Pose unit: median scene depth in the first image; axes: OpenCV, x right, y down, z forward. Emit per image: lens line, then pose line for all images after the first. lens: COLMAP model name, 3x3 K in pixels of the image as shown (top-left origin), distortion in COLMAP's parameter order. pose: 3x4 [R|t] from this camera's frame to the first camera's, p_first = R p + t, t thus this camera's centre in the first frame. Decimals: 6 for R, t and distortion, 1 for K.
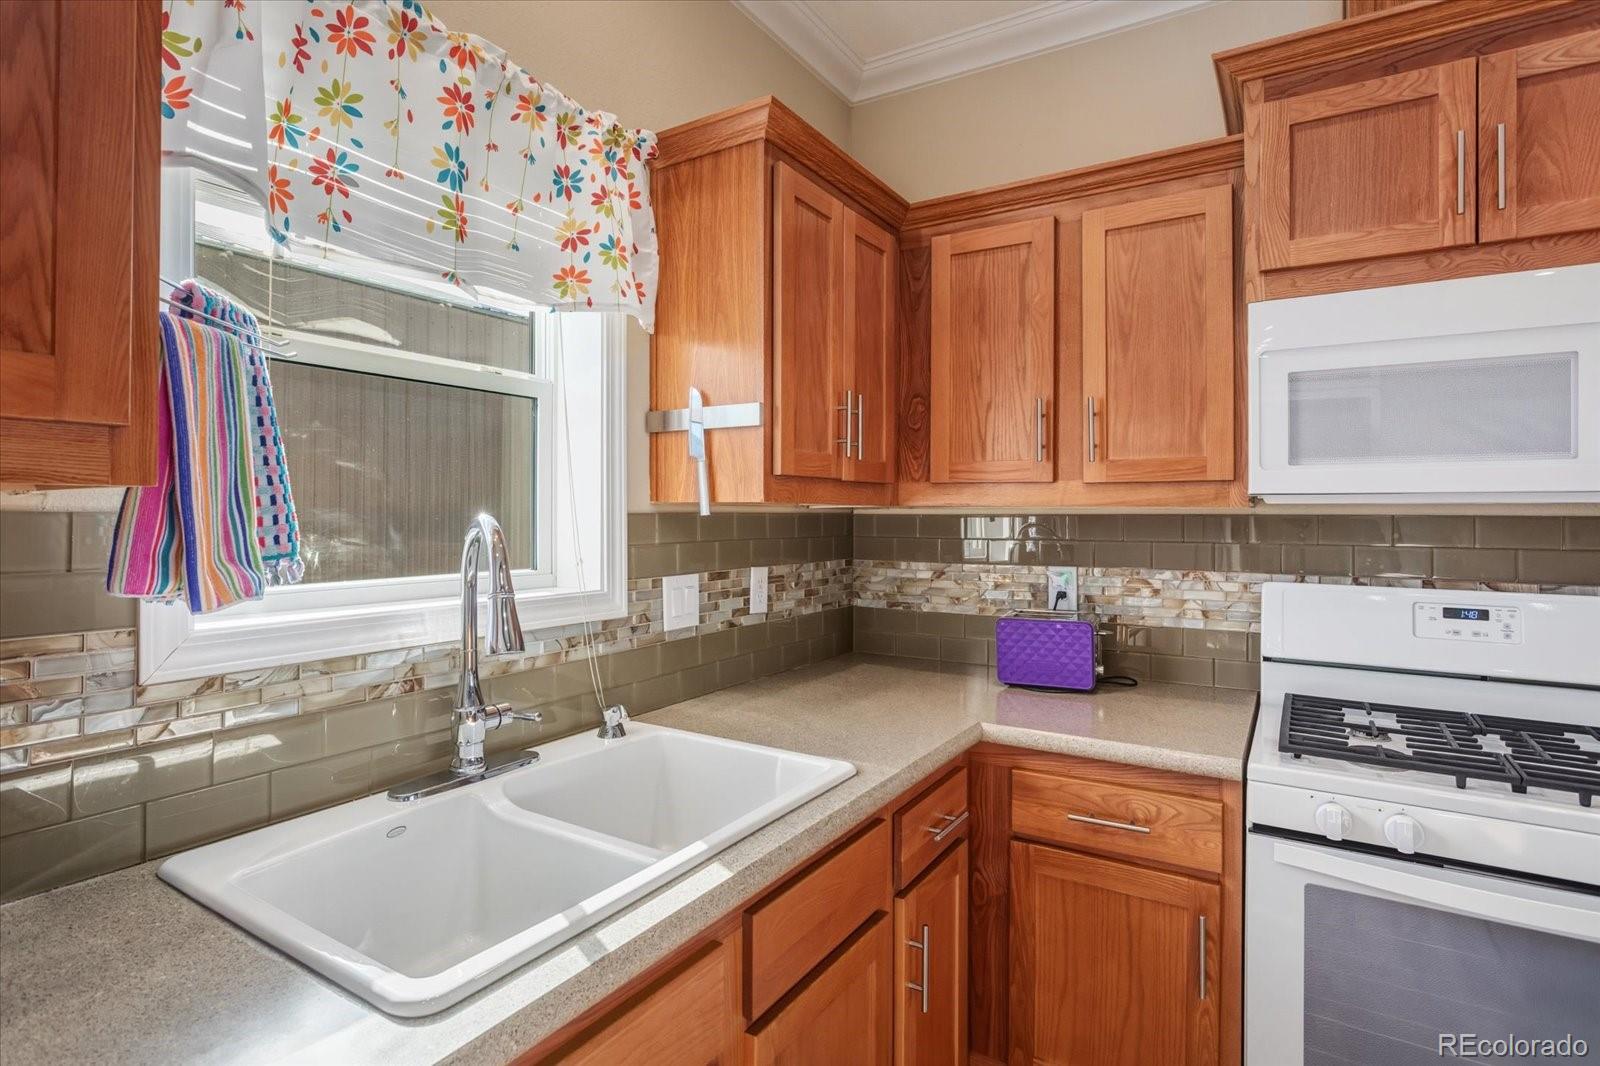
lens RADIAL K [[790.1, 0, 798.9], [0, 790.1, 502.2], [0, 0, 1]] dist [0.000686, -0.000144]
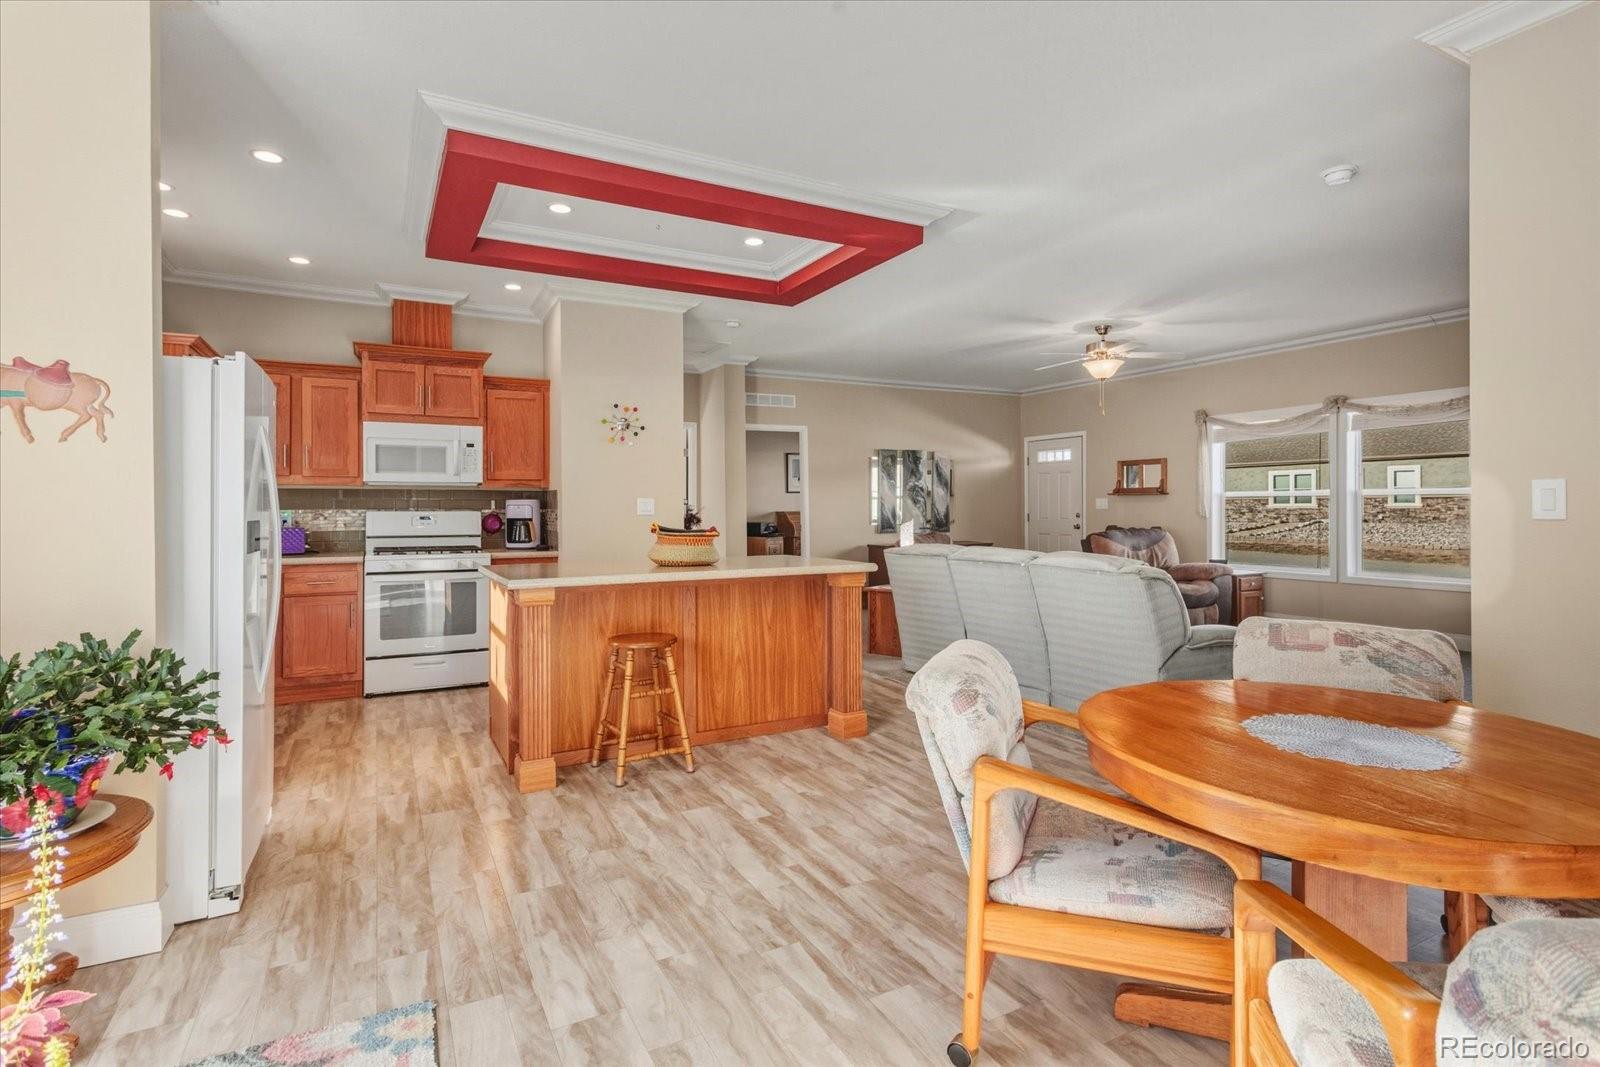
lens RADIAL K [[790.1, 0, 798.9], [0, 790.1, 502.7], [0, 0, 1]] dist [0.000686, -0.000144]
pose [[0.489462, -0.005054, 0.872010, -1.344087], [-0.008489, 0.999908, 0.010560, 0.026419], [-0.871984, -0.012571, 0.489374, -2.081321]]
